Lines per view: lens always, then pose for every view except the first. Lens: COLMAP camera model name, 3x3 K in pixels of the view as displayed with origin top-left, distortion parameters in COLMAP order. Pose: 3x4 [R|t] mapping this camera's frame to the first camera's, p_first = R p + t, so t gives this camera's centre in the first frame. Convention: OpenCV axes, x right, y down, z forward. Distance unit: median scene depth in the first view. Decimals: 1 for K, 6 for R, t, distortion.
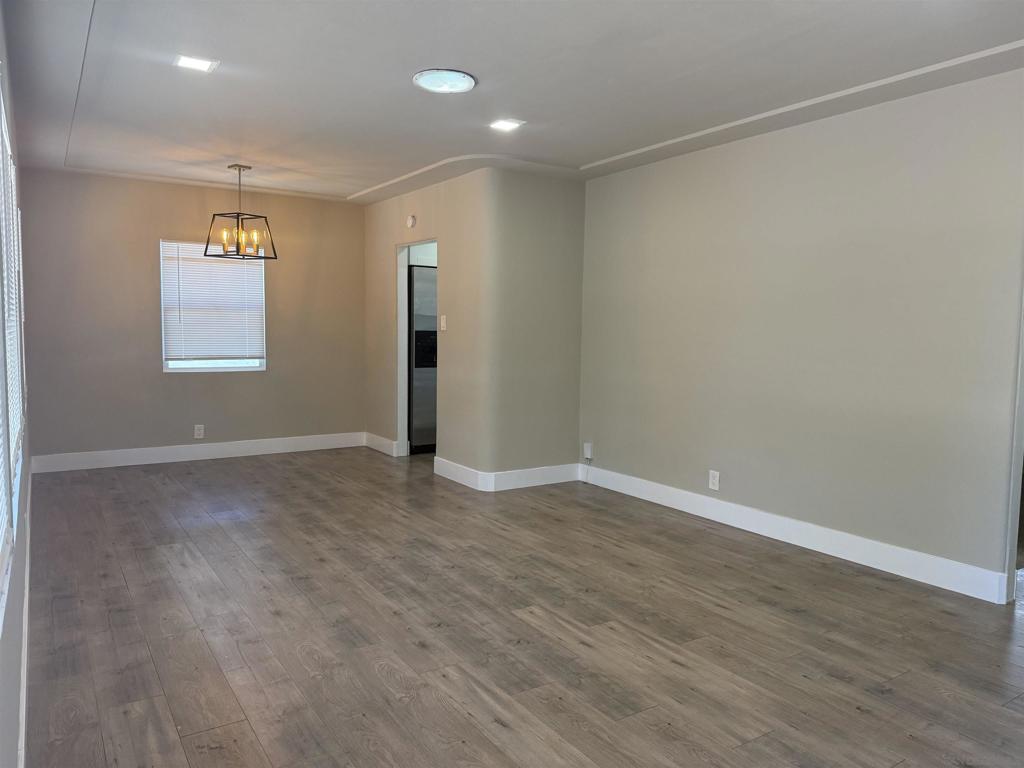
lens RADIAL K [[719.5, 0, 512.0], [0, 719.5, 384.0], [0, 0, 1]] dist [0.062800, 0.003368]
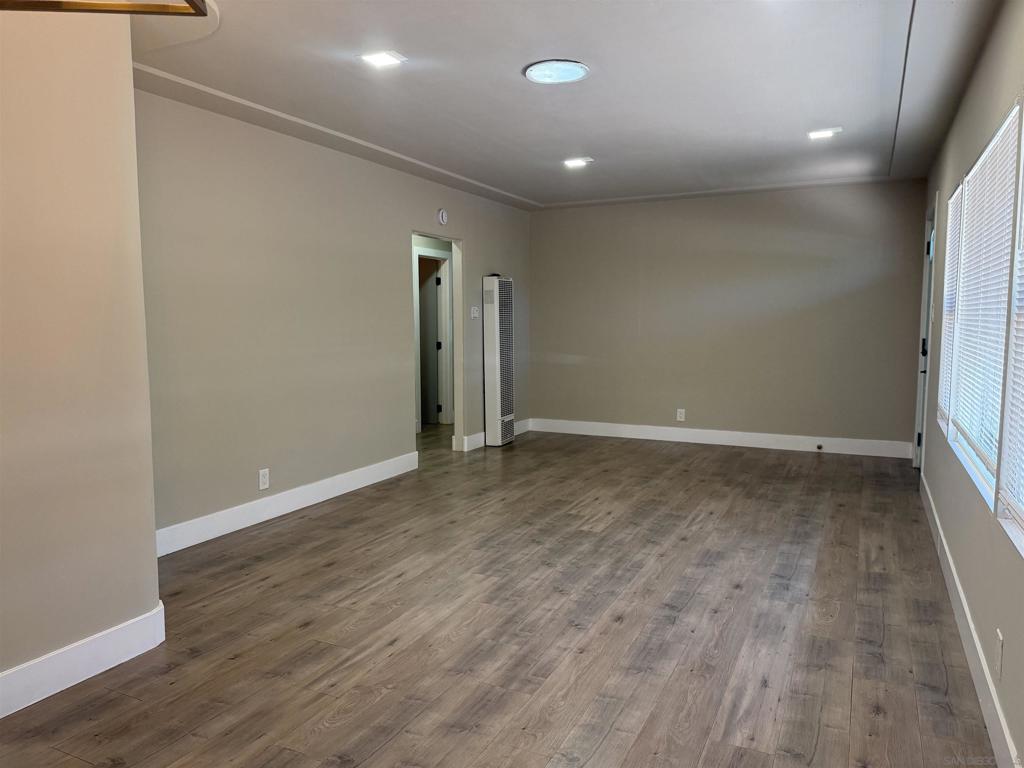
lens RADIAL K [[719.5, 0, 512.0], [0, 719.5, 384.0], [0, 0, 1]] dist [0.062800, 0.003368]
pose [[-0.510011, -0.096232, 0.854768, -0.962603], [0.063038, 0.986868, 0.148717, -0.156419], [-0.857855, 0.129730, -0.497247, 1.637122]]
